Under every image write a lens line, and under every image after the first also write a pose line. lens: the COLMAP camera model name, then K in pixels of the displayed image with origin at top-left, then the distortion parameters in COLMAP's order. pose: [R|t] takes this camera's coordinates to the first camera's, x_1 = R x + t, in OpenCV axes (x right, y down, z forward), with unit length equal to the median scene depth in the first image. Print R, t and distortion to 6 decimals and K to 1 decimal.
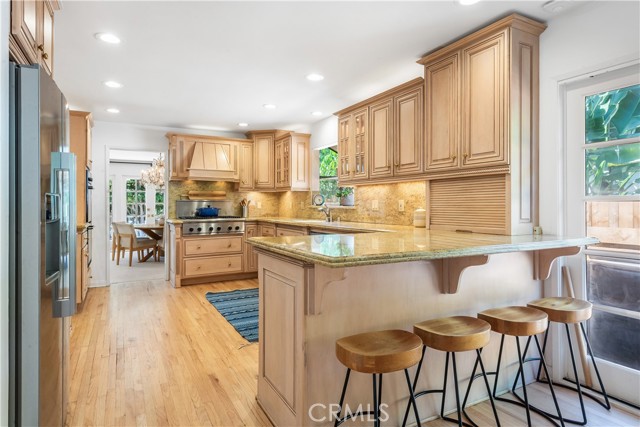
lens RADIAL K [[360.8, 0, 320.9], [0, 360.8, 204.0], [0, 0, 1]] dist [-0.002860, -0.001033]
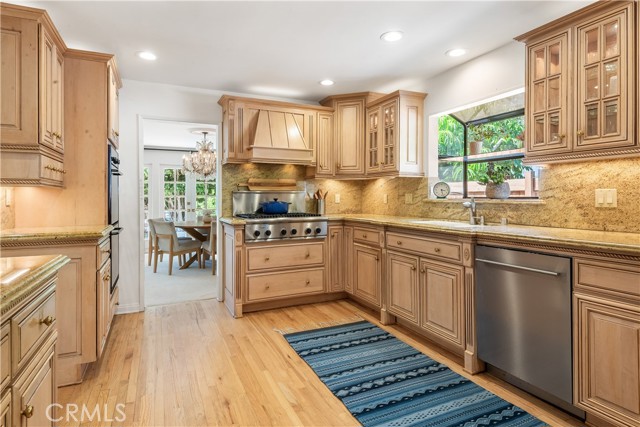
lens RADIAL K [[356.5, 0, 319.1], [0, 356.5, 197.4], [0, 0, 1]] dist [0.001783, 0.000229]
pose [[0.996693, -0.002293, -0.081232, -0.167525], [0.002437, 0.999996, 0.001674, 0.000717], [0.081228, -0.001866, 0.996694, 0.296884]]
